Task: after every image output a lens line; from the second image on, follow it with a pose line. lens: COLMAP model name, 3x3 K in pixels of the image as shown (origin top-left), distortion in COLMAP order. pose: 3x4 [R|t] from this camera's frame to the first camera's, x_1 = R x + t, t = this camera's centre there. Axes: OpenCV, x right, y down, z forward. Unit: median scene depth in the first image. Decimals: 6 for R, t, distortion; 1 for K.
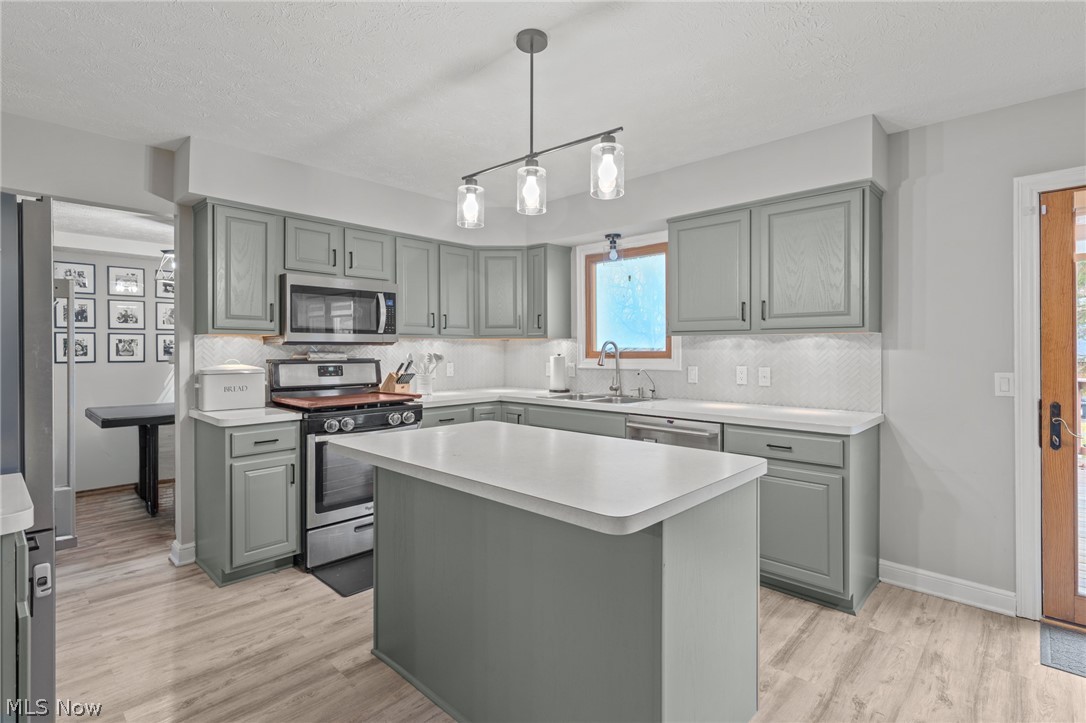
lens RADIAL K [[511.3, 0, 539.2], [0, 511.3, 344.9], [0, 0, 1]] dist [0.029046, 0.000173]
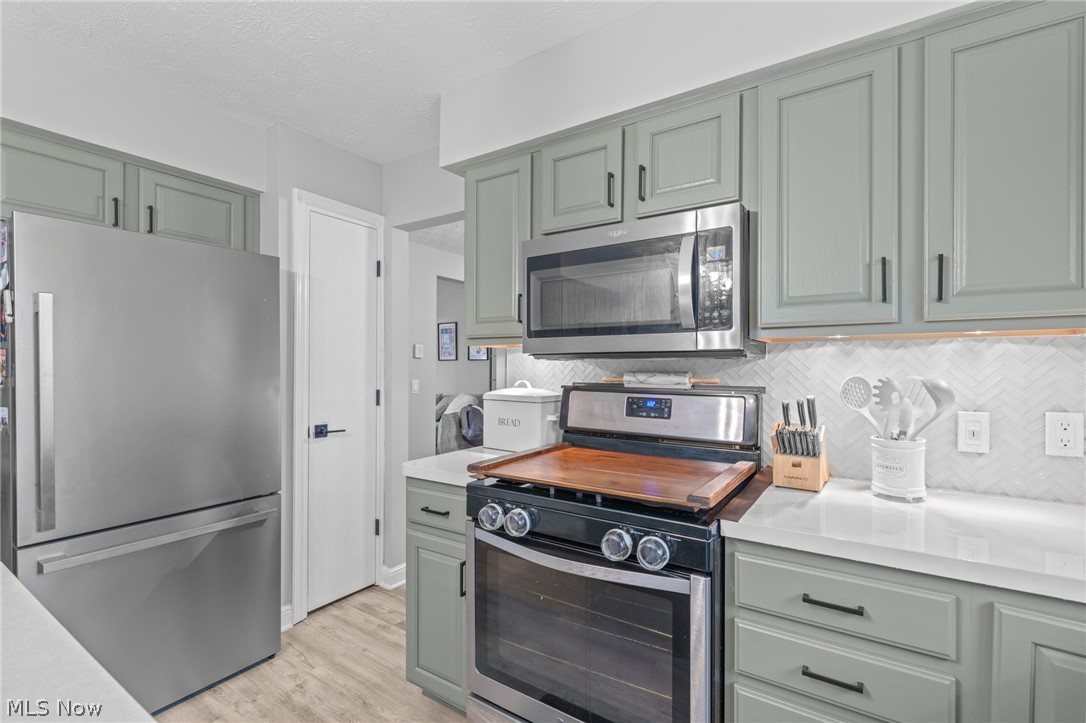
lens RADIAL K [[488.0, 0, 548.0], [0, 488.0, 367.6], [0, 0, 1]] dist [0.003038, 0.000482]
pose [[0.185733, -0.001190, -0.982600, 0.070205], [0.002817, 0.999996, -0.000678, 0.009638], [0.982596, -0.002642, 0.185736, 0.822436]]
